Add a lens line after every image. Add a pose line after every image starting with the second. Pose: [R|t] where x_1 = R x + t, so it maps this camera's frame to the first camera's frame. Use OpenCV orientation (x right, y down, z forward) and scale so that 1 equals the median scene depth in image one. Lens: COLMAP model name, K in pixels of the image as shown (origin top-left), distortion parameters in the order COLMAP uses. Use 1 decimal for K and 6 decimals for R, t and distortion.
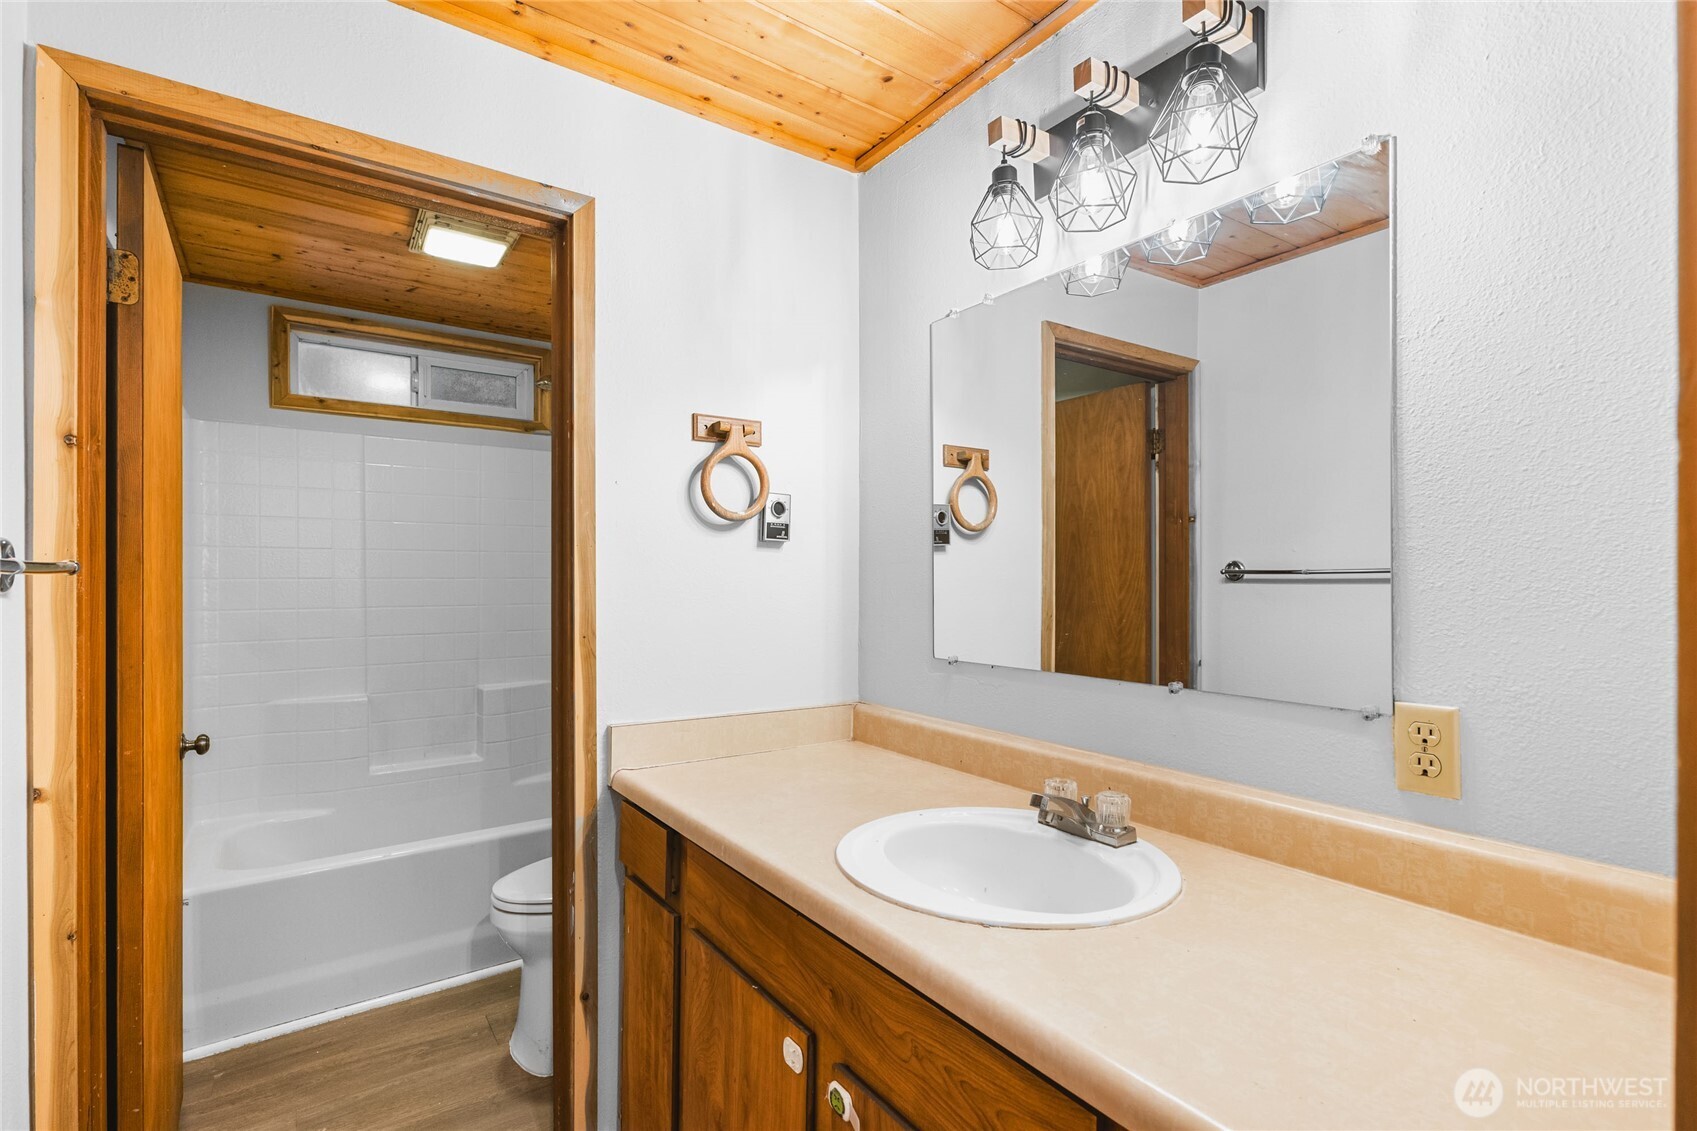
lens RADIAL K [[792.8, 0, 854.2], [0, 792.8, 567.8], [0, 0, 1]] dist [0.000673, 0.002508]
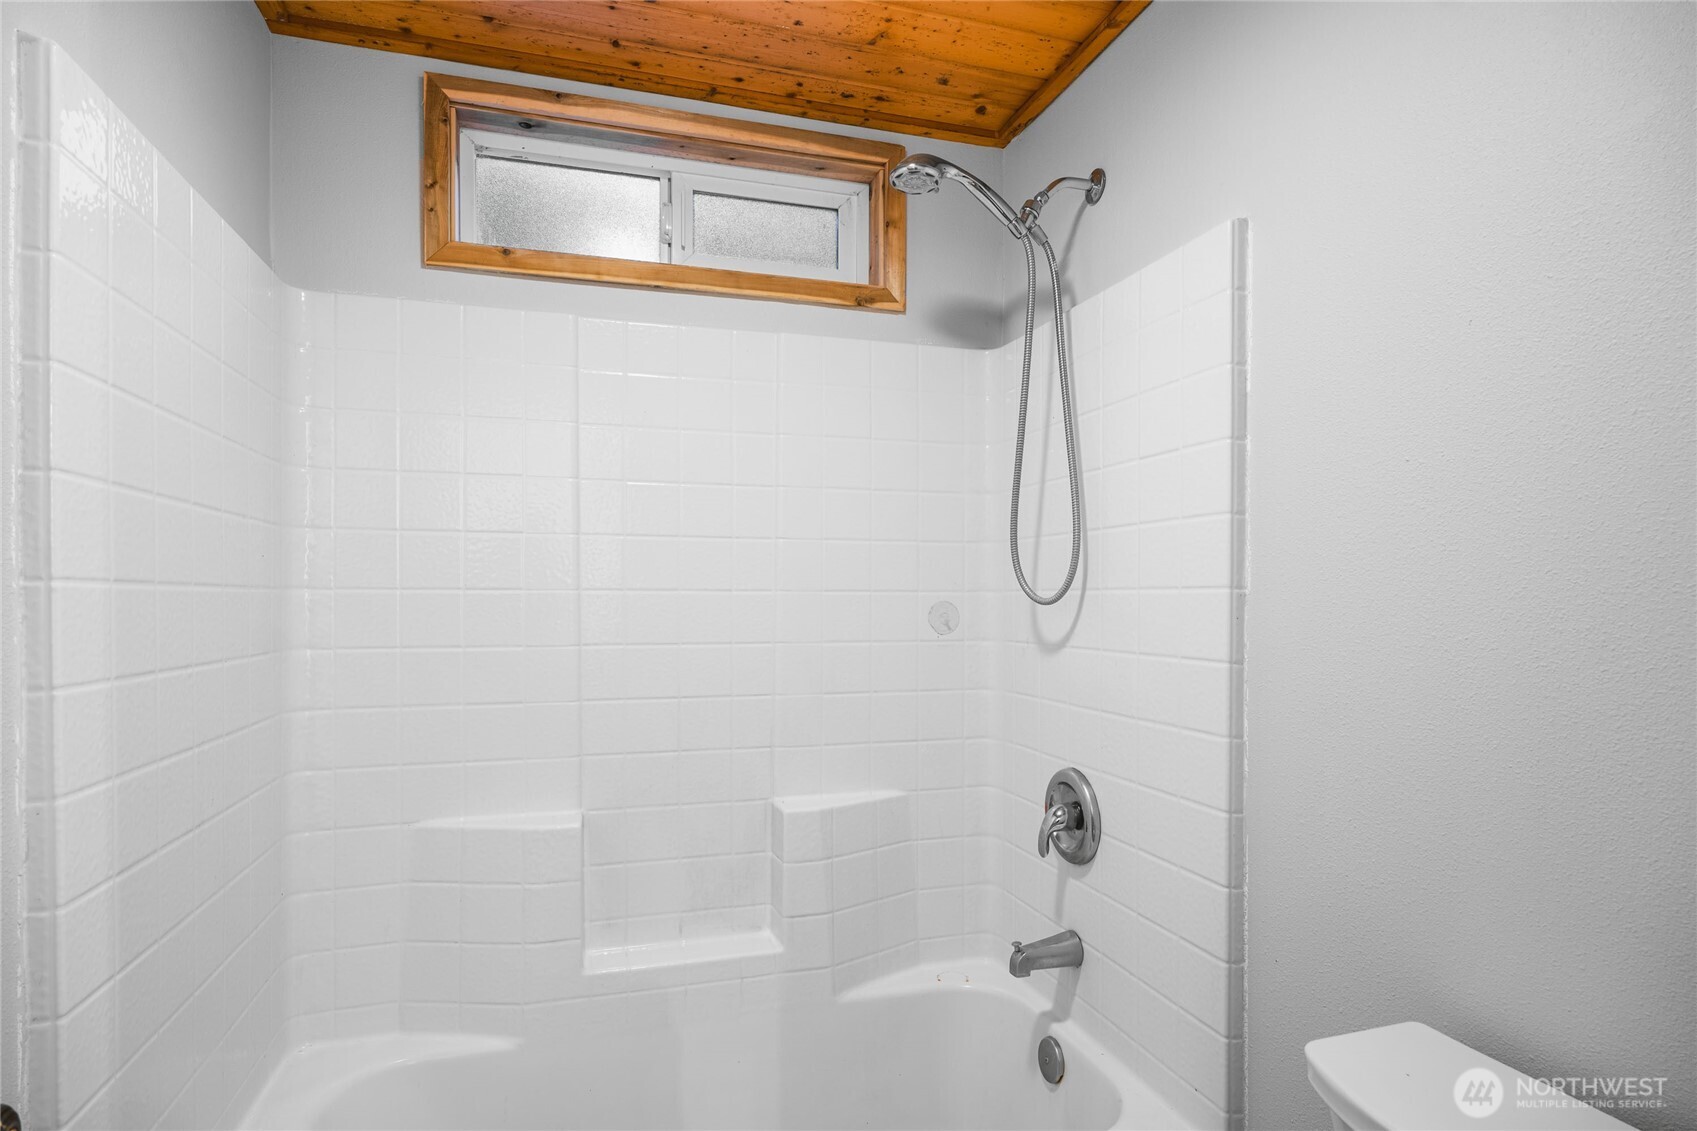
lens RADIAL K [[927.8, 0, 850.1], [0, 927.8, 567.2], [0, 0, 1]] dist [-0.000860, -0.000518]
pose [[0.945700, 0.004681, -0.325007, -0.251035], [-0.002868, 0.999978, 0.006058, -0.005478], [0.325028, -0.004797, 0.945692, 0.484042]]
